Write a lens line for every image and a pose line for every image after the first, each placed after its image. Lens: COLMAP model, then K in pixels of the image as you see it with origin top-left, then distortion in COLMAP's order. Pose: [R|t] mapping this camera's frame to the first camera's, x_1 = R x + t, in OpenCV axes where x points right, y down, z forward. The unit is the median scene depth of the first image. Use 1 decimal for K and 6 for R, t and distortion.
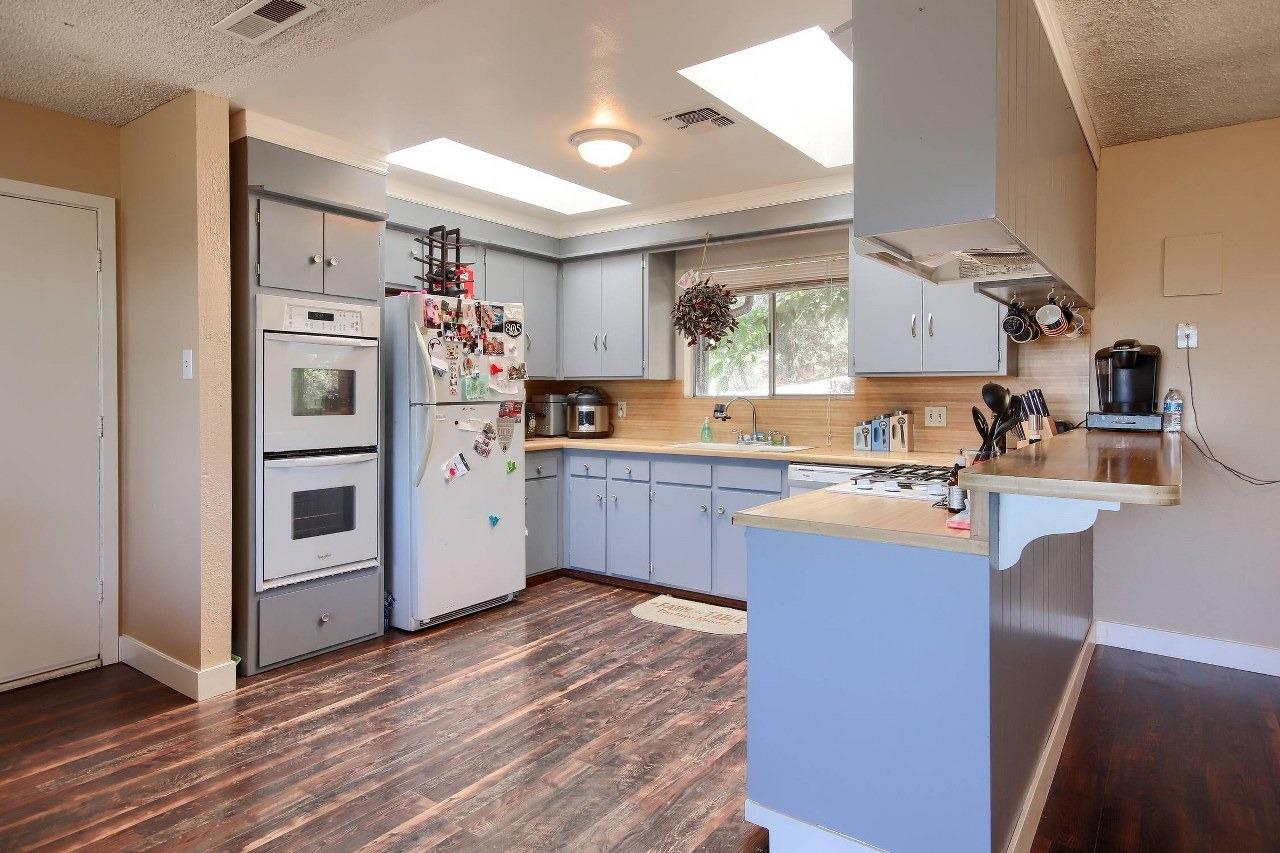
lens RADIAL K [[689.3, 0, 672.8], [0, 689.3, 401.5], [0, 0, 1]] dist [0.014584, 0.000553]
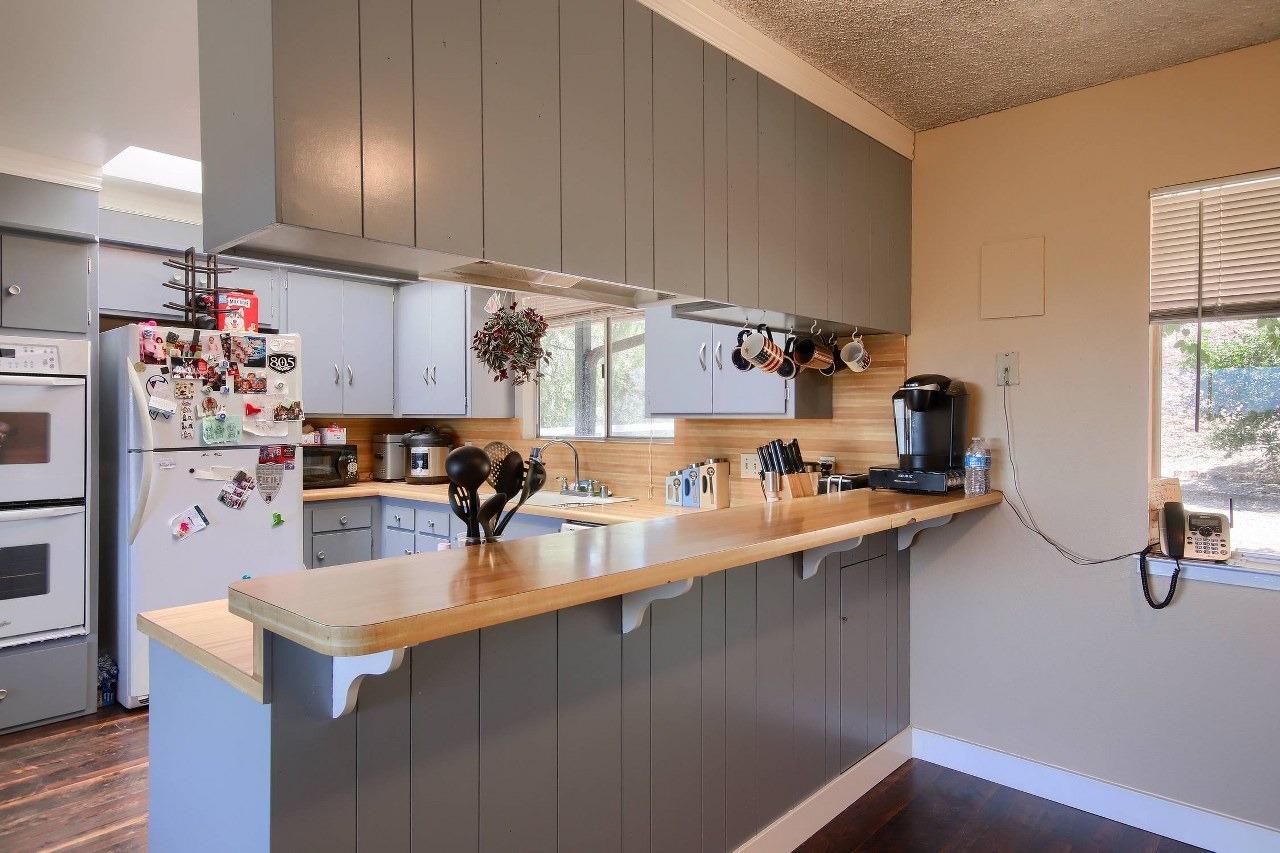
lens RADIAL K [[739.8, 0, 639.9], [0, 739.8, 428.0], [0, 0, 1]] dist [0.015936, 0.002691]
pose [[0.995206, 0.001227, -0.097793, 0.330387], [-0.001636, 0.999990, -0.004102, -0.019853], [0.097787, 0.004242, 0.995198, 0.106104]]
